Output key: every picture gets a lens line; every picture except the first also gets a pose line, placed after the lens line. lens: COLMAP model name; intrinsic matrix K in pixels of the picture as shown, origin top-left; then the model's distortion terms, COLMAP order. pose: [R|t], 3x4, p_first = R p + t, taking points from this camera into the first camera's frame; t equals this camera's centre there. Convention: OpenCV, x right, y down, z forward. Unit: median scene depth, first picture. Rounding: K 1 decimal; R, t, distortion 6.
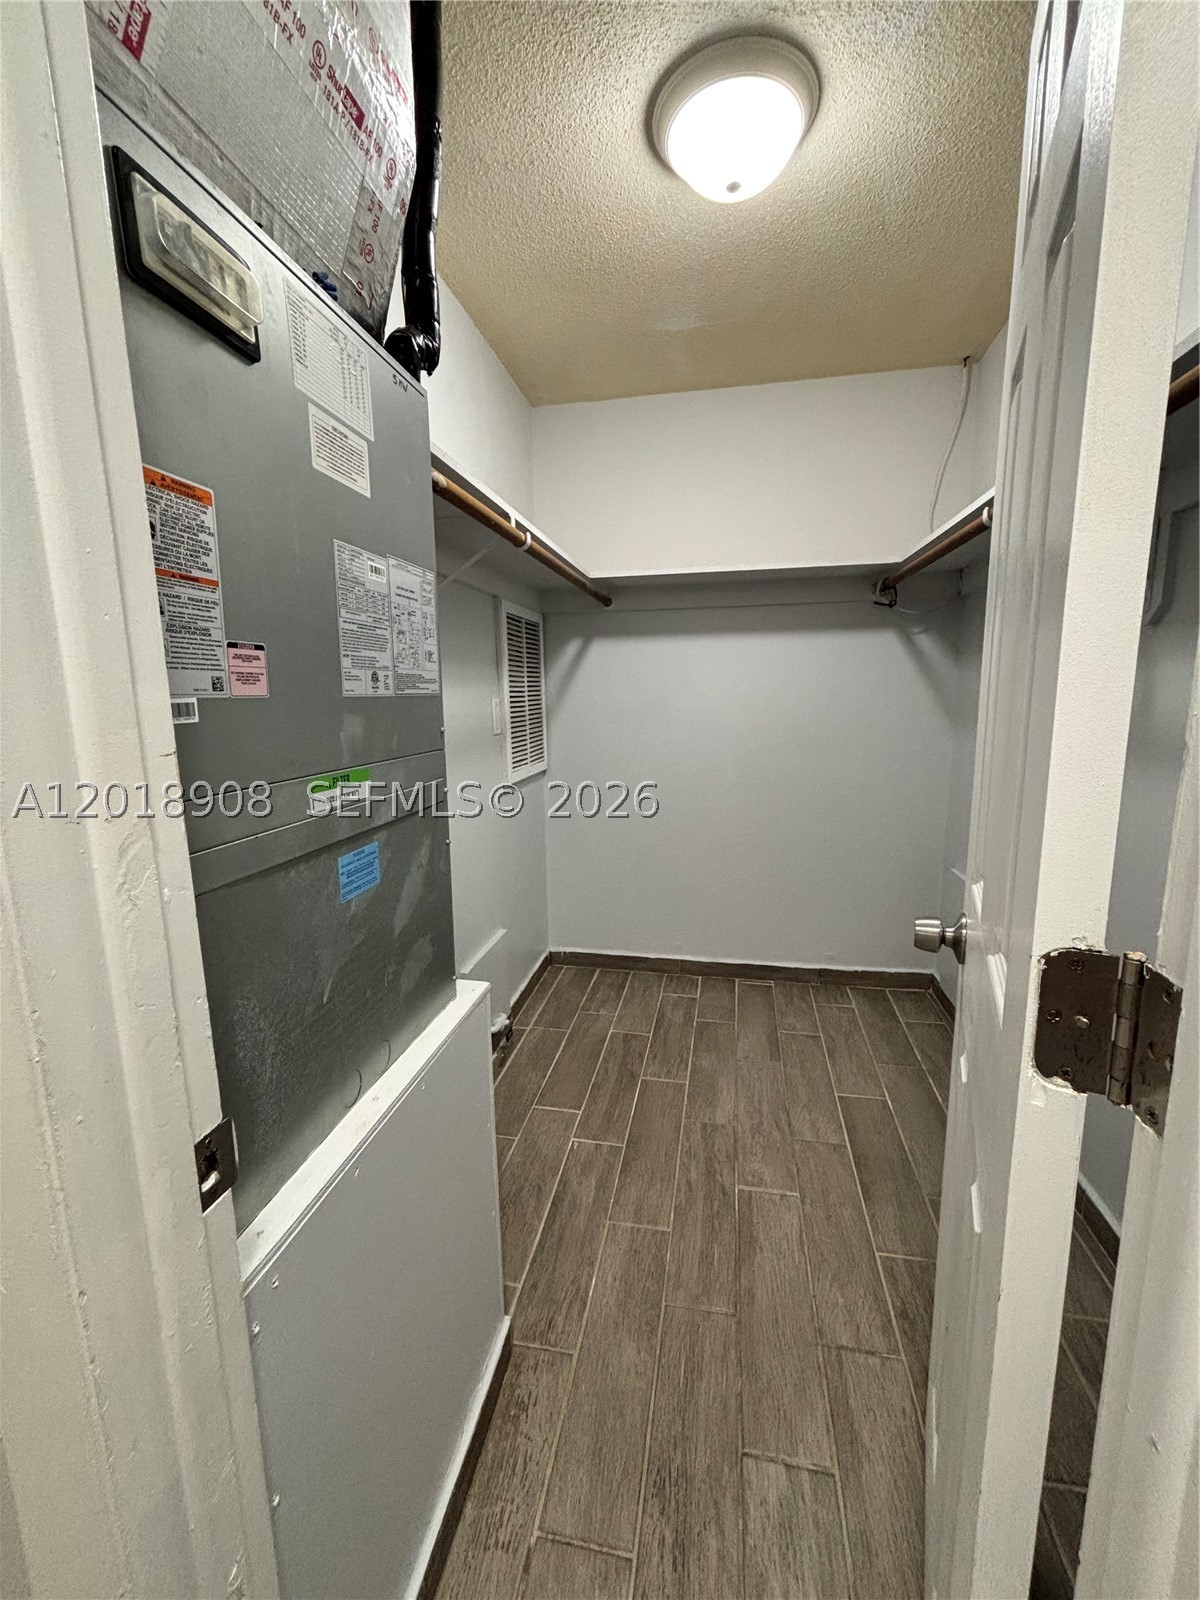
lens RADIAL K [[652.0, 0, 599.9], [0, 652.0, 797.8], [0, 0, 1]] dist [0.001075, 0.001282]
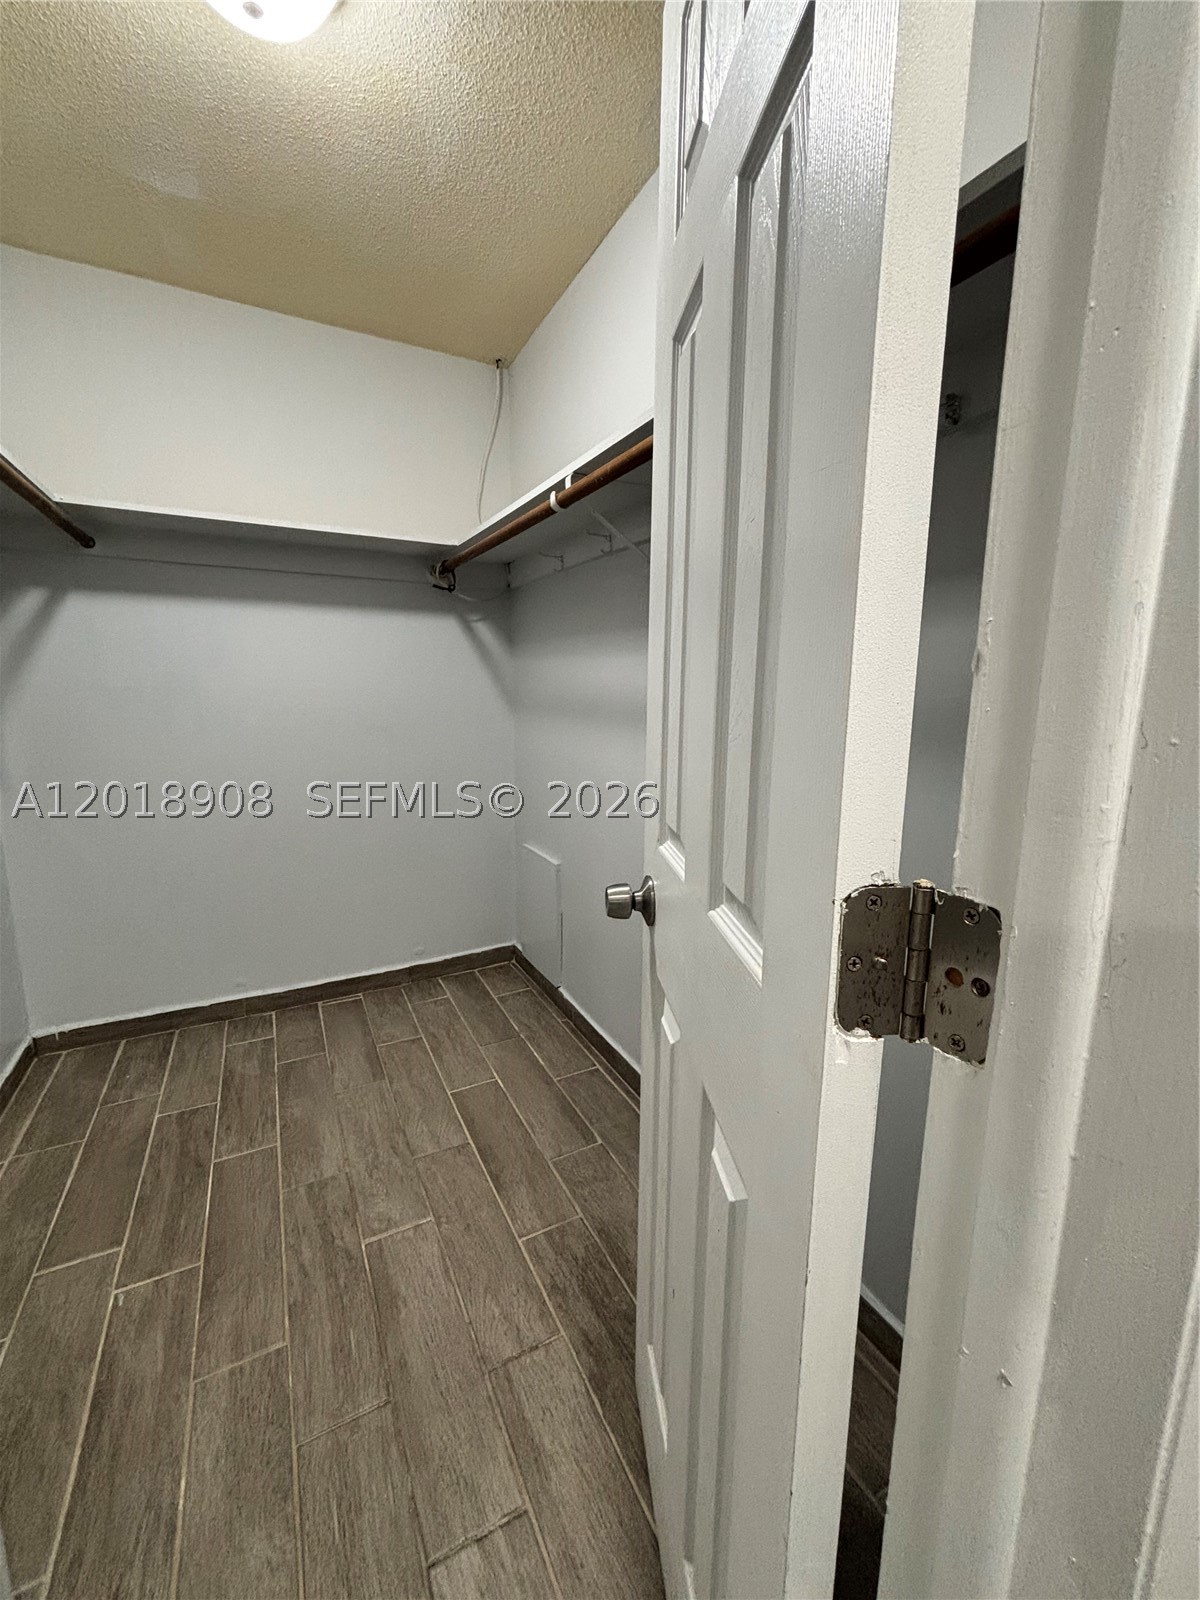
lens RADIAL K [[652.0, 0, 600.7], [0, 652.0, 797.5], [0, 0, 1]] dist [0.001075, 0.001282]
pose [[0.778742, -0.083812, 0.621721, -0.026501], [0.080963, 0.996175, 0.032881, 0.009529], [-0.622099, 0.024730, 0.782548, 0.105978]]
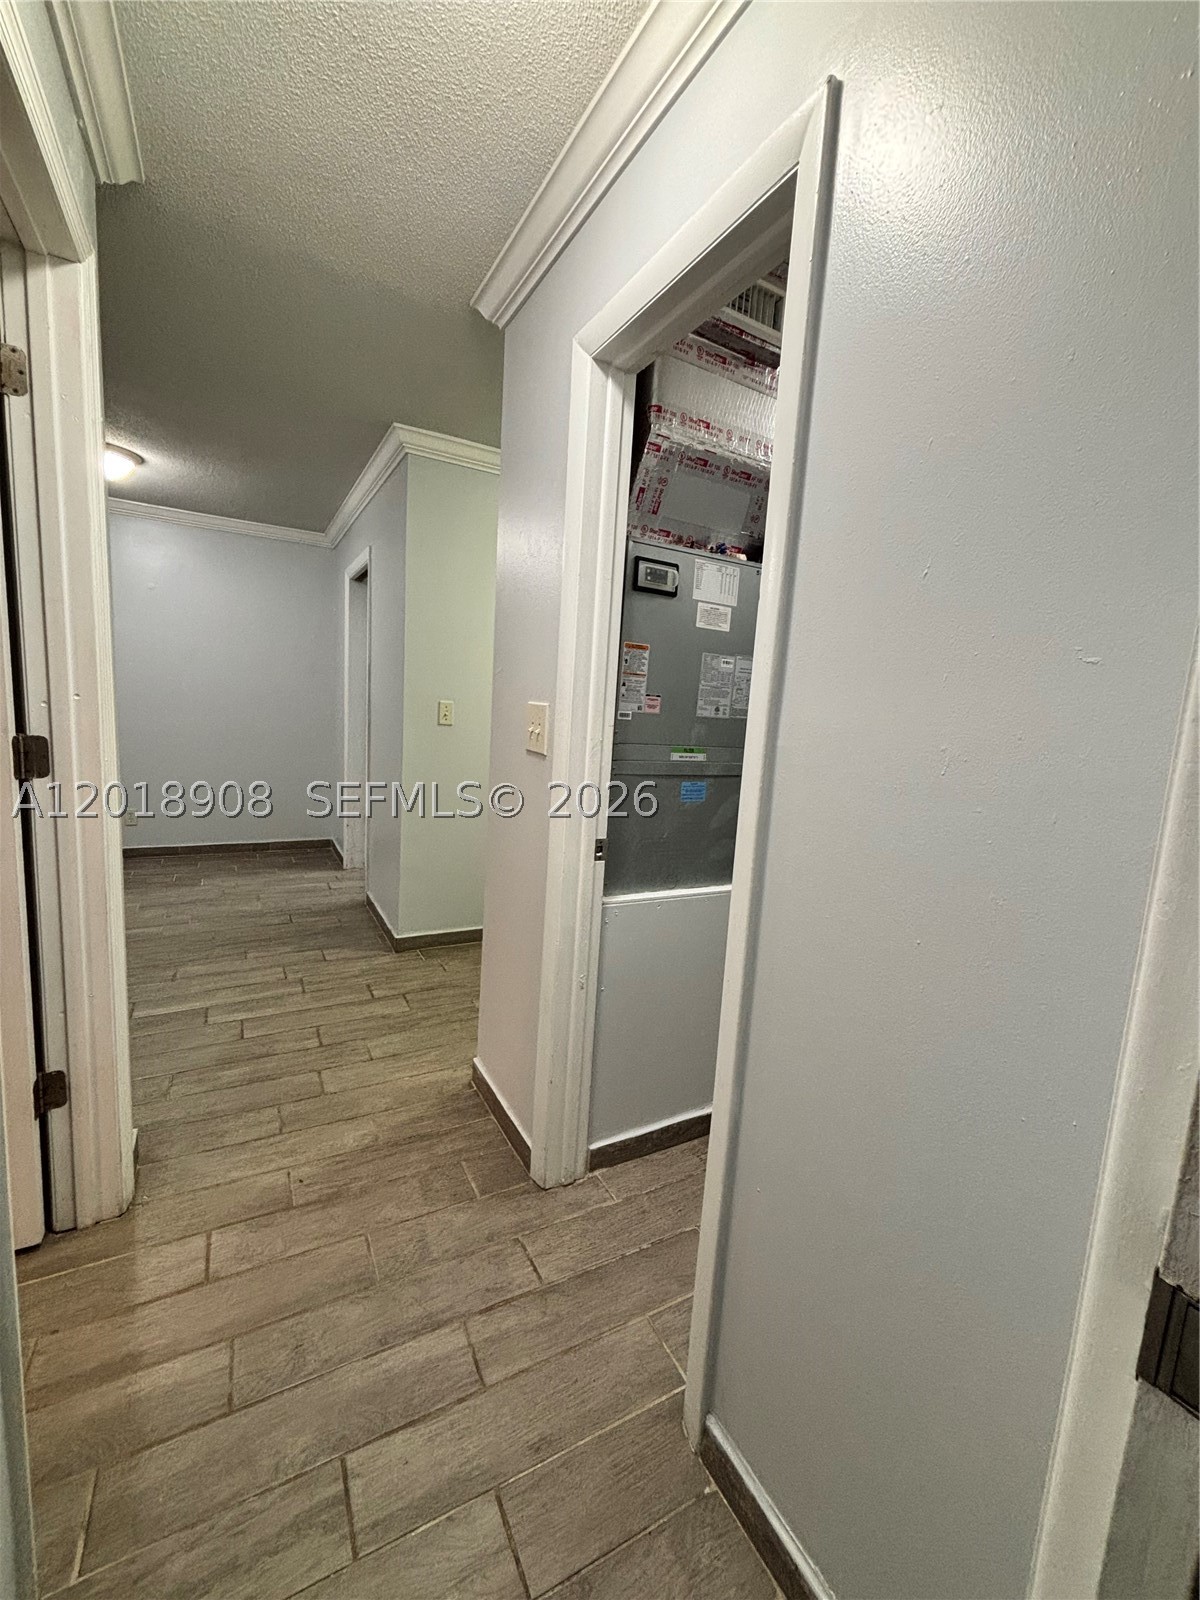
lens RADIAL K [[652.0, 0, 599.3], [0, 652.0, 798.5], [0, 0, 1]] dist [0.001075, 0.001282]
pose [[0.639602, 0.153376, -0.753250, 1.633628], [-0.191930, 0.980721, 0.036721, 0.162493], [0.744360, 0.121084, 0.656709, -1.071216]]
